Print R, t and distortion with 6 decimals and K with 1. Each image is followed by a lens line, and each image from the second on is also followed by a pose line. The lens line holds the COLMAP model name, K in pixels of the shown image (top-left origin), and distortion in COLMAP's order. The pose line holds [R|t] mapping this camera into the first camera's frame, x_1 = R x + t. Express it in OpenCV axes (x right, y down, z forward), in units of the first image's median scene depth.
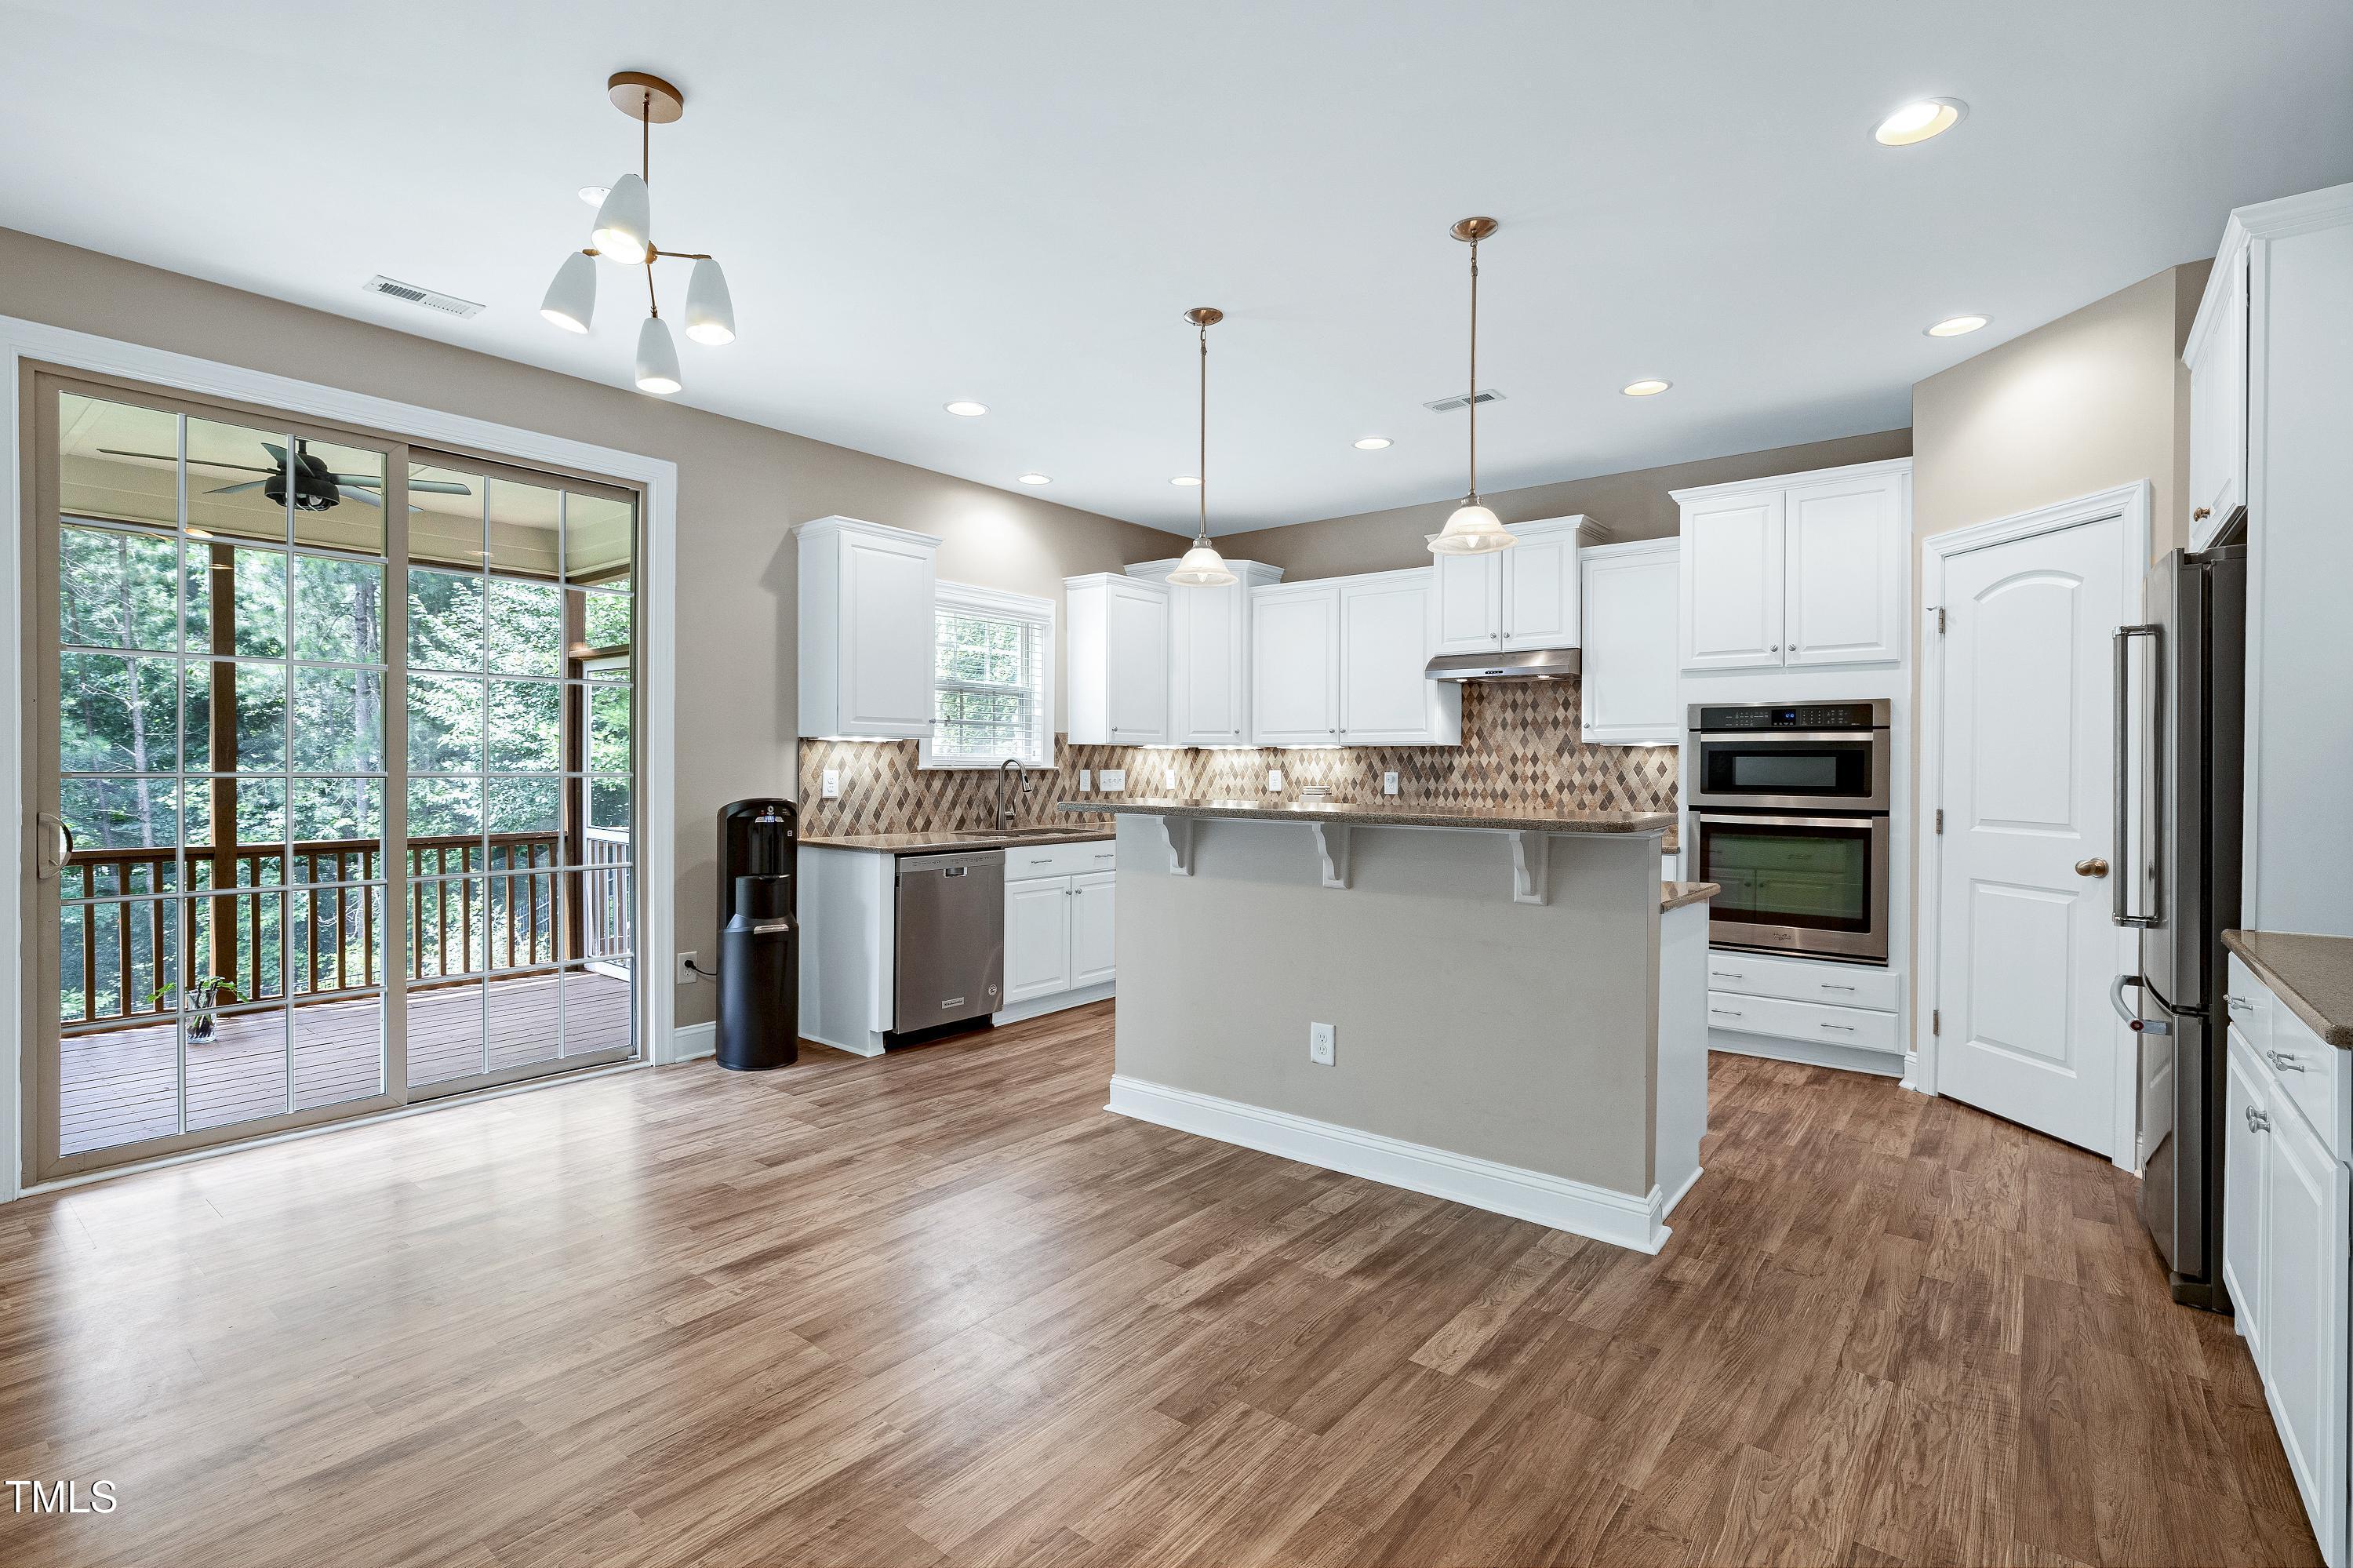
lens RADIAL K [[1123.7, 0, 1176.1], [0, 1123.7, 785.5], [0, 0, 1]] dist [-0.000085, 0.000017]
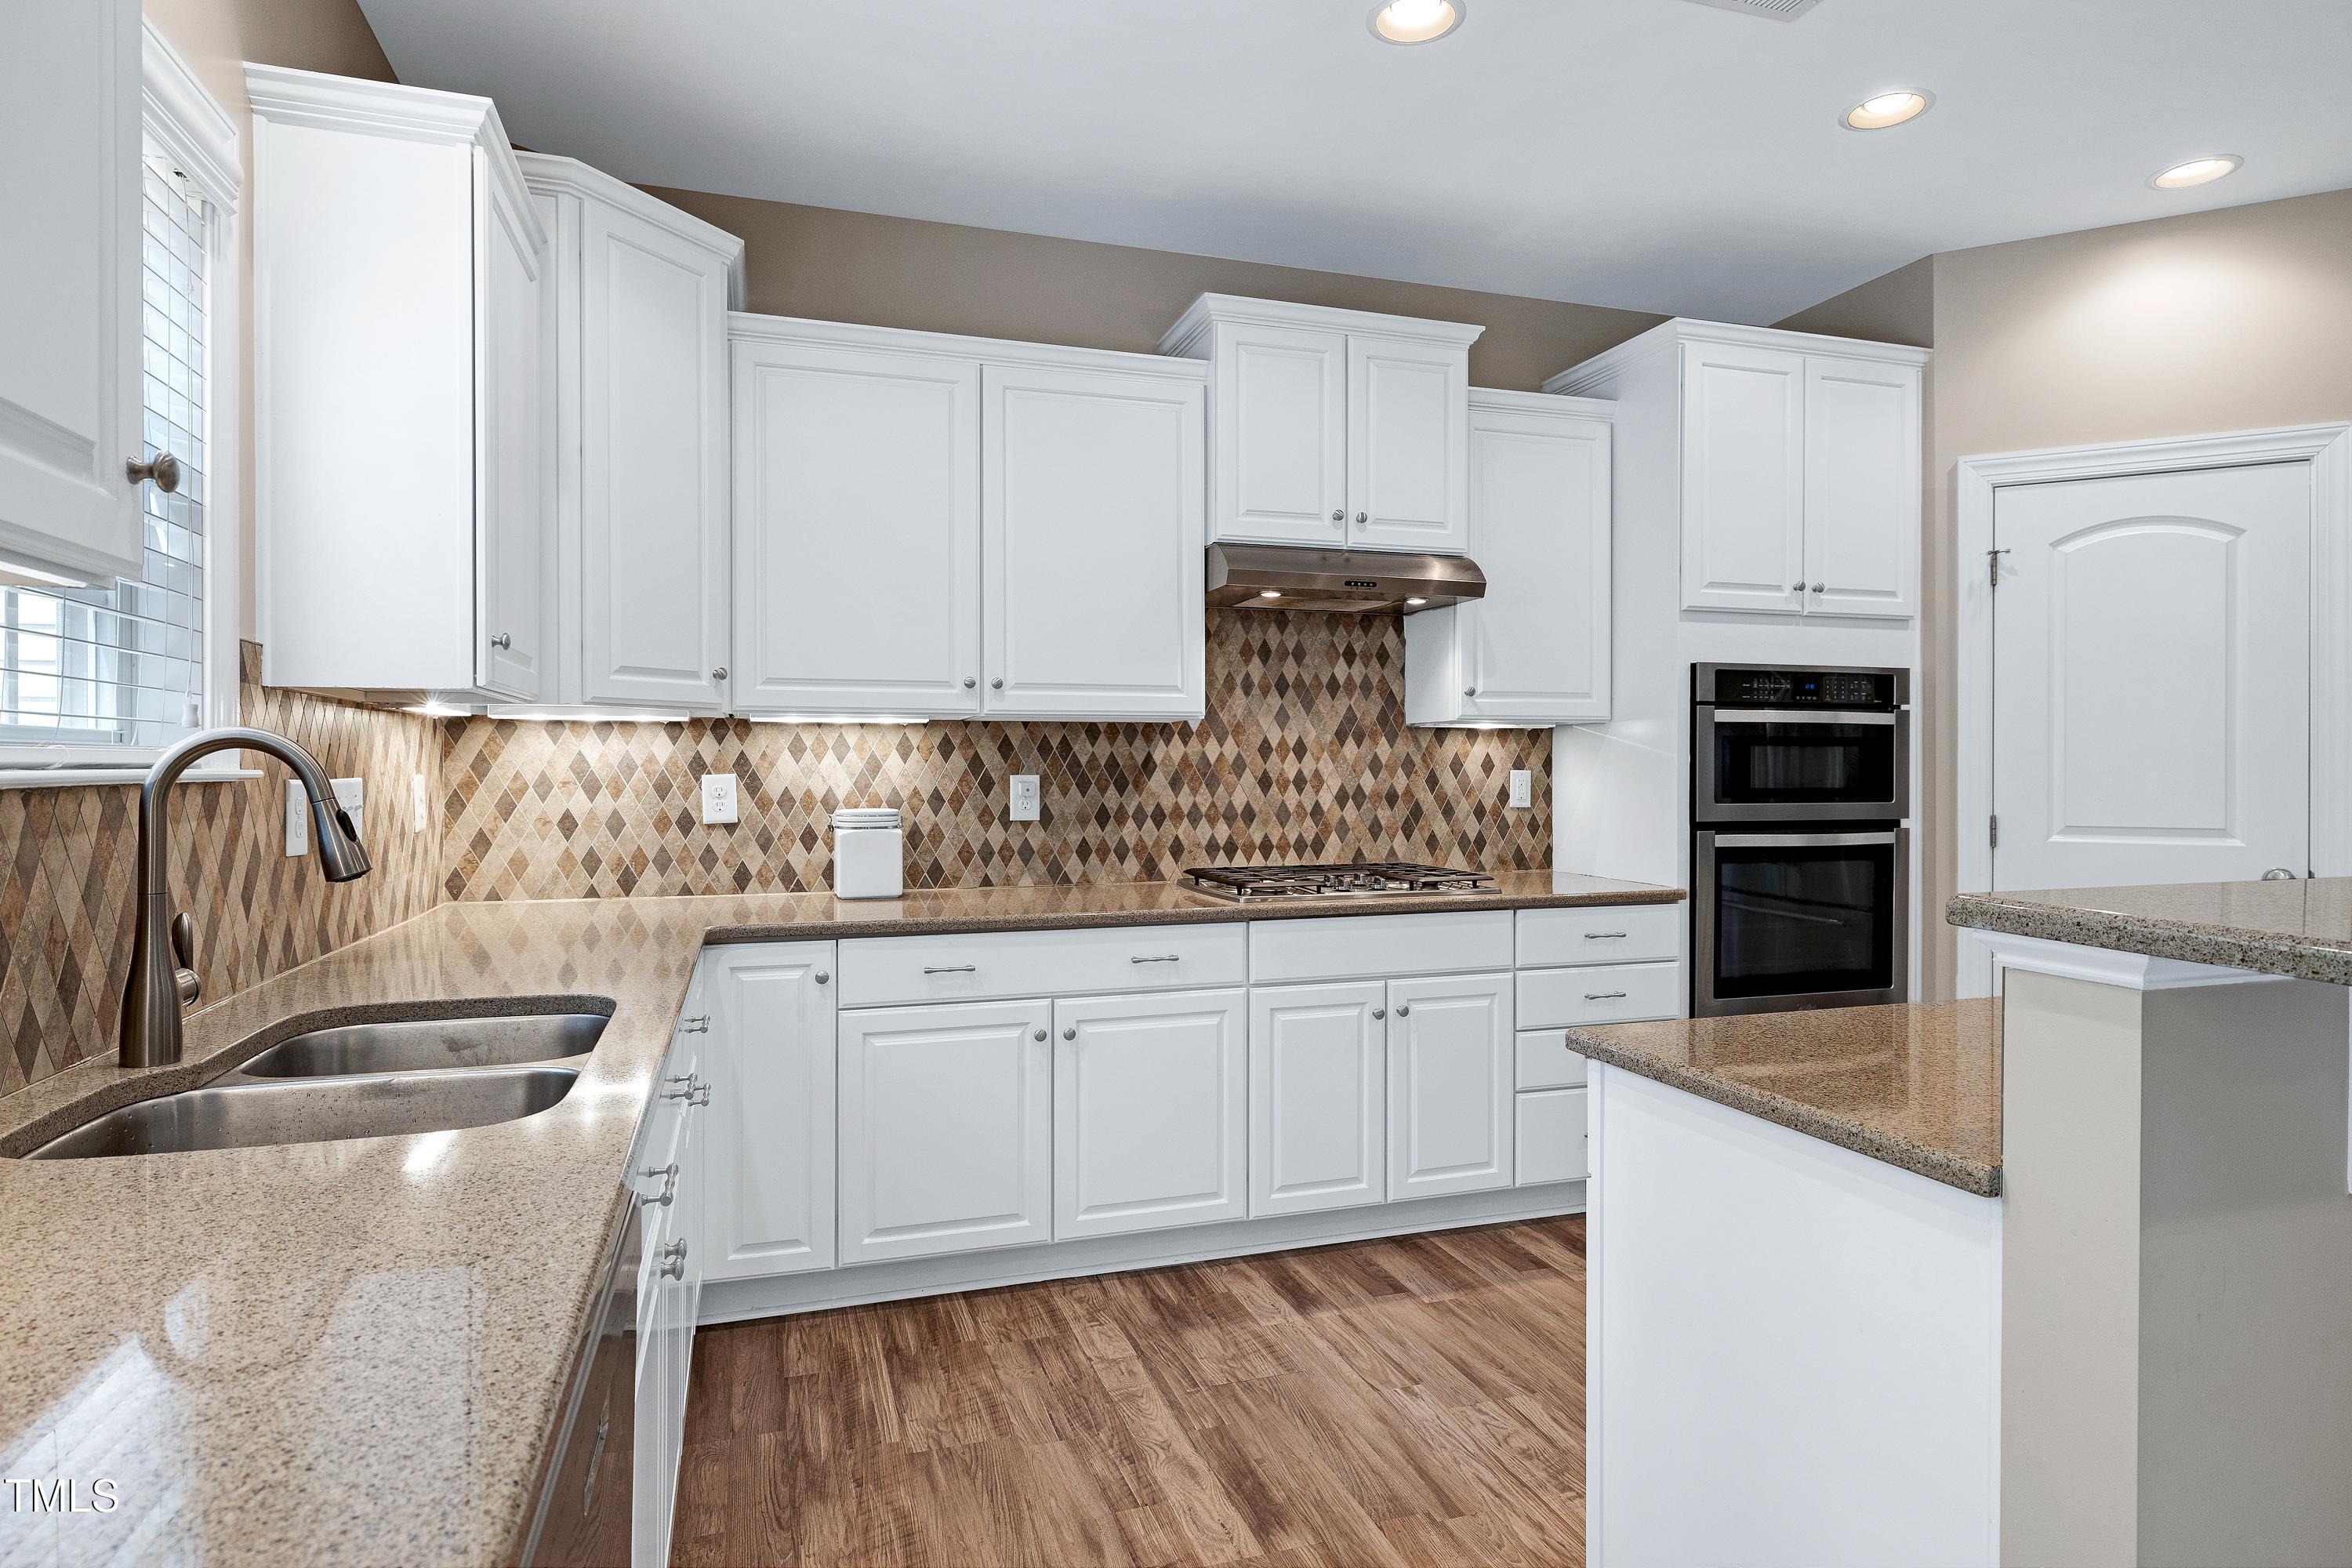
lens RADIAL K [[1235.9, 0, 1177.8], [0, 1235.9, 795.9], [0, 0, 1]] dist [-0.037839, 0.000128]
pose [[0.565064, -0.023936, 0.824700, -0.225969], [0.018501, 0.999695, 0.016338, -0.011188], [-0.824840, 0.006026, 0.565334, 0.694037]]
